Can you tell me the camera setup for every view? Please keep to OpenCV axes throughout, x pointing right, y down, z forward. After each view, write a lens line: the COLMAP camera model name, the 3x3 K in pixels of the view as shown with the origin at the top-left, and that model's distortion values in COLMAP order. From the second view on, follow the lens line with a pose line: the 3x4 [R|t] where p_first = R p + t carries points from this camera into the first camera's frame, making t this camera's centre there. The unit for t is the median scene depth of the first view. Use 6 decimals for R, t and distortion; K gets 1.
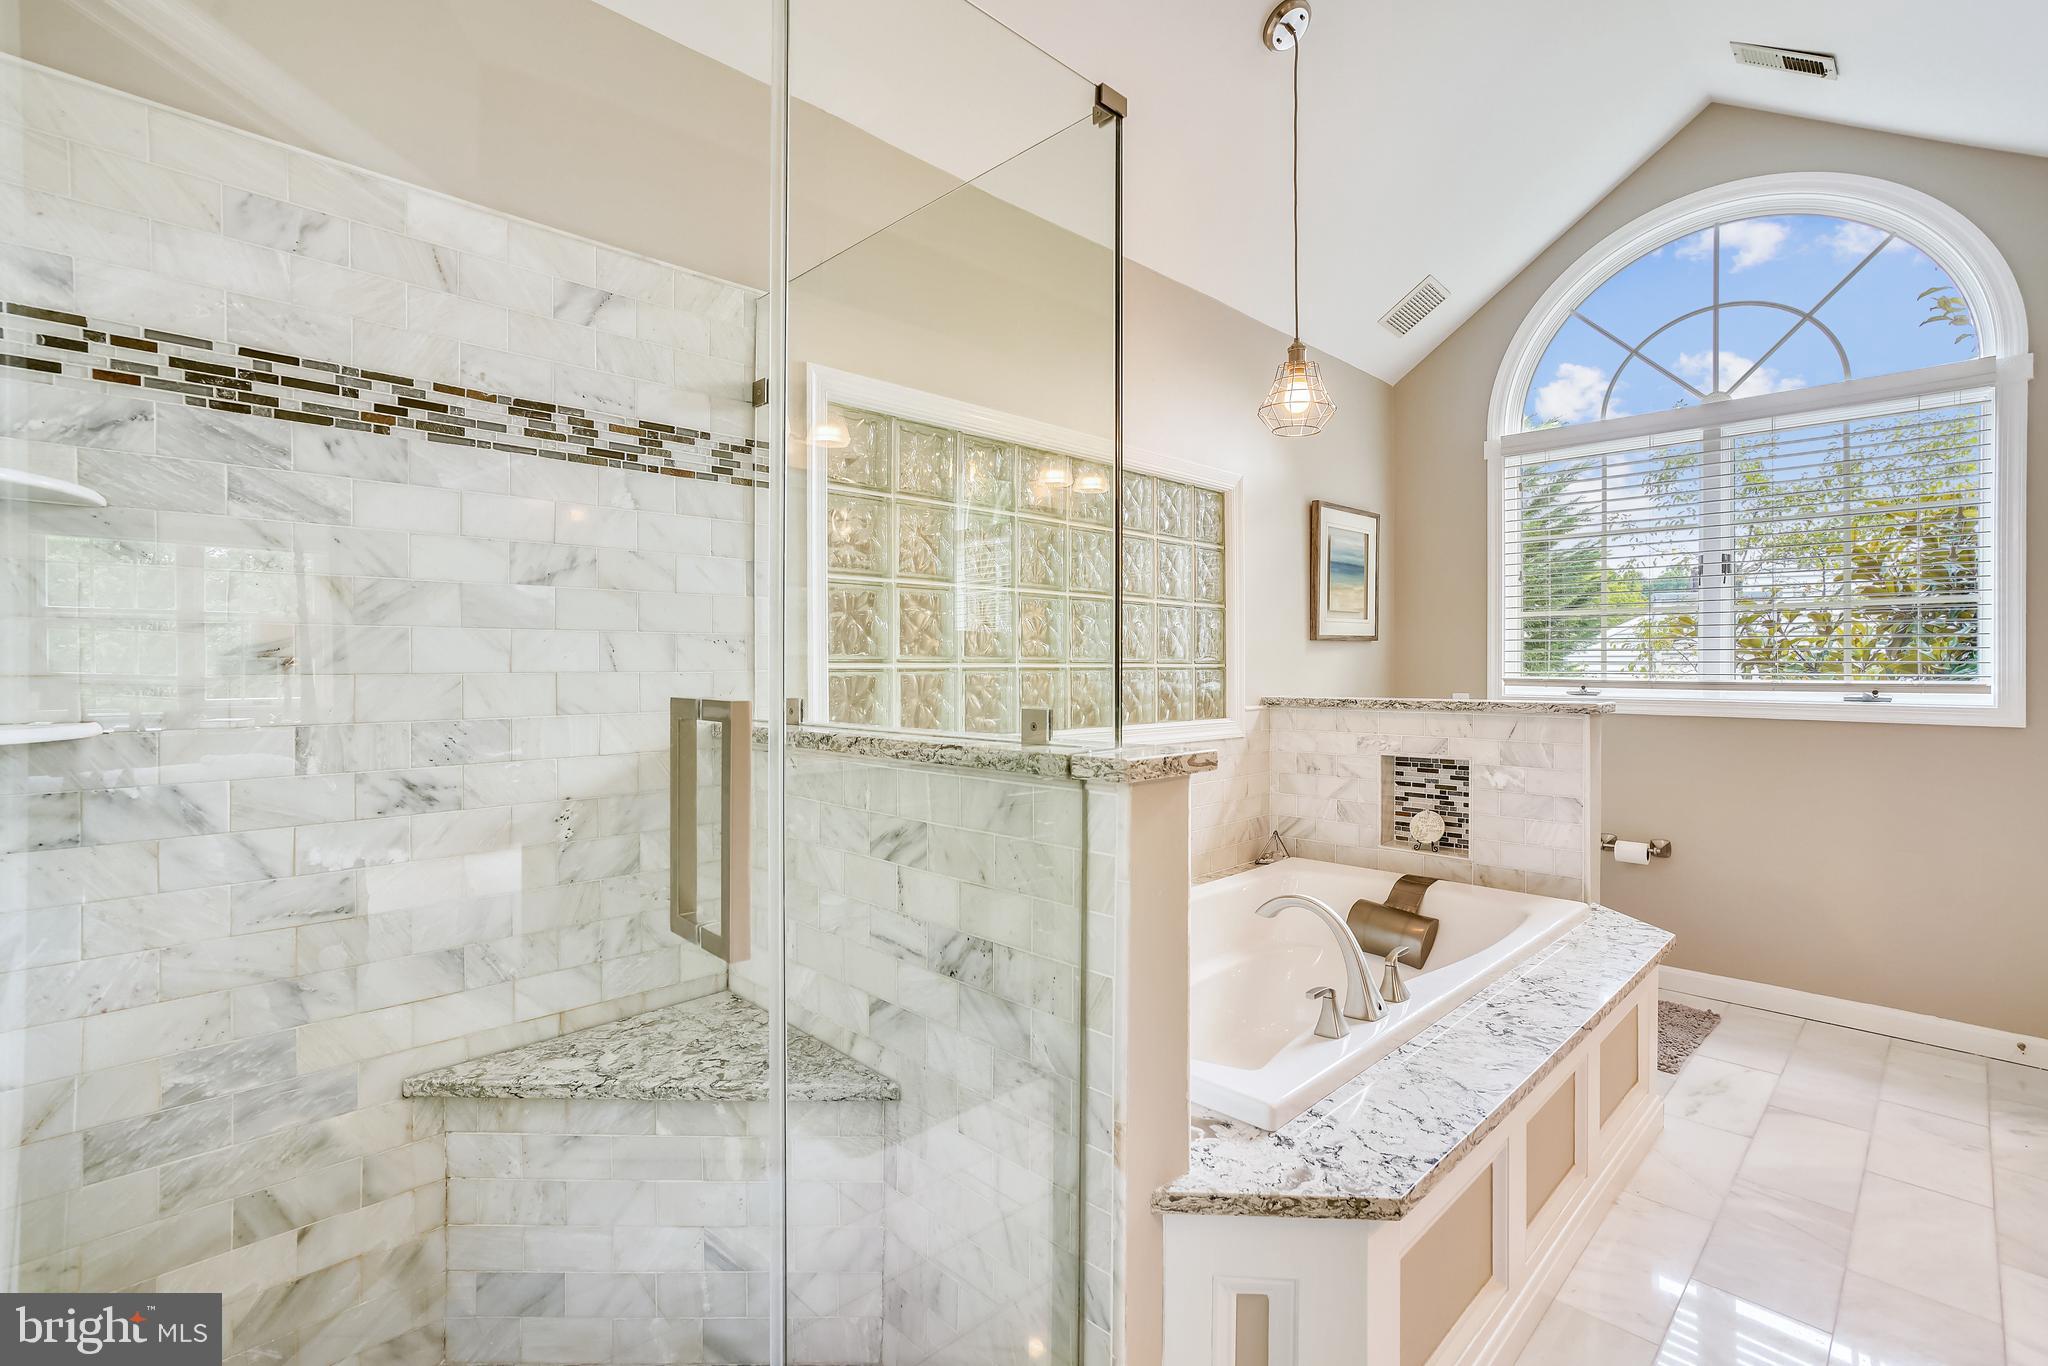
lens RADIAL K [[945.5, 0, 1020.9], [0, 945.5, 667.8], [0, 0, 1]] dist [-0.000855, 0.000958]
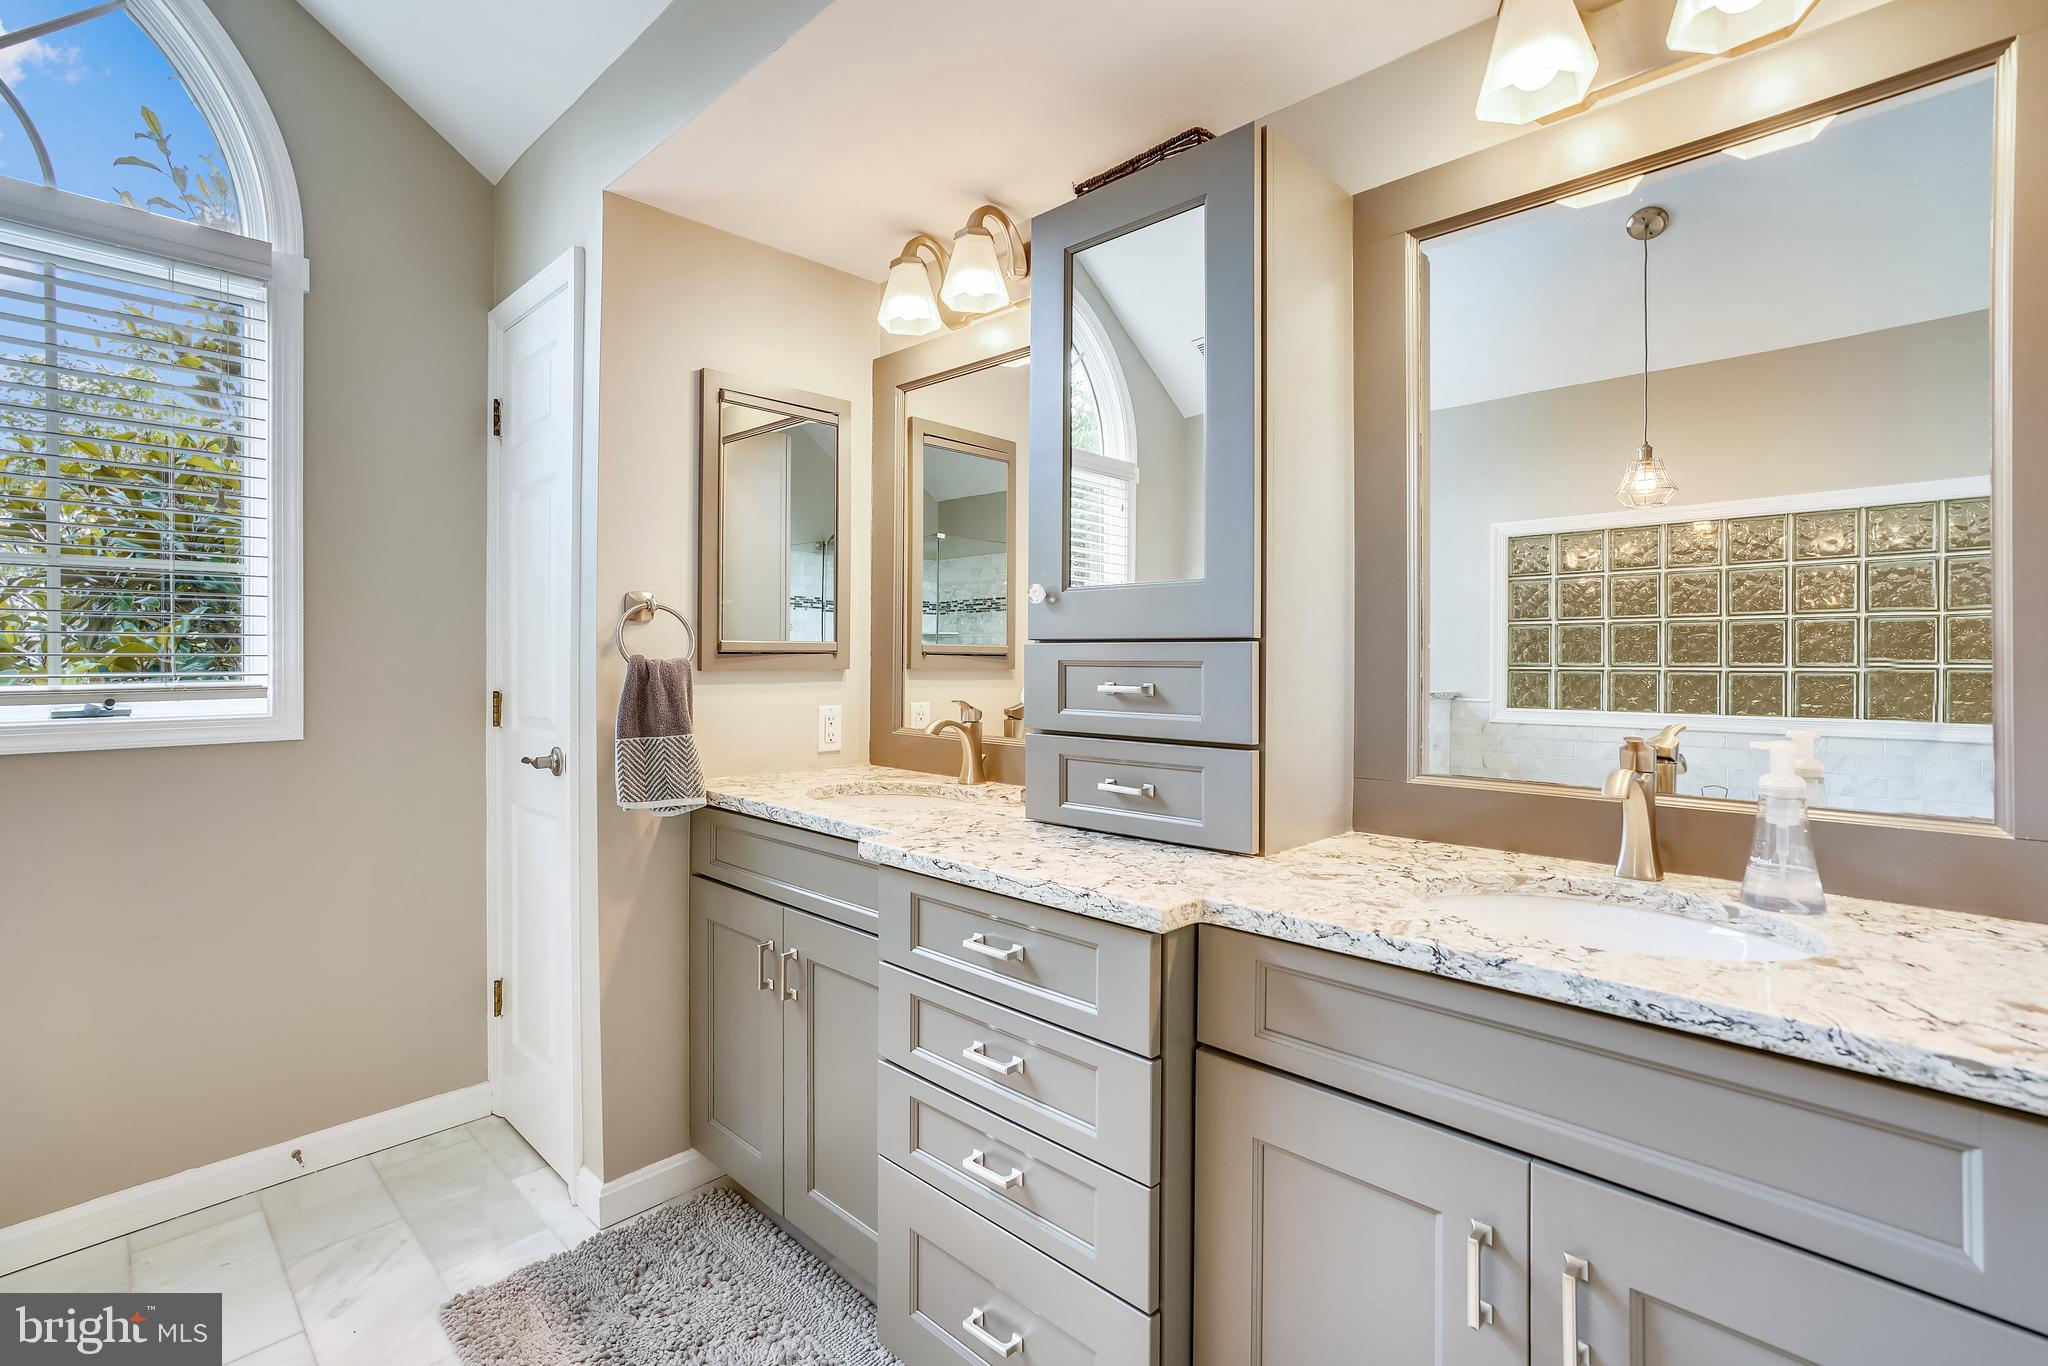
lens RADIAL K [[945.5, 0, 1020.6], [0, 945.5, 664.0], [0, 0, 1]] dist [-0.000855, 0.000958]
pose [[-0.019146, -0.003480, 0.999811, 0.277091], [0.003273, 0.999988, 0.003543, 0.000279], [-0.999811, 0.003340, -0.019134, 0.425657]]
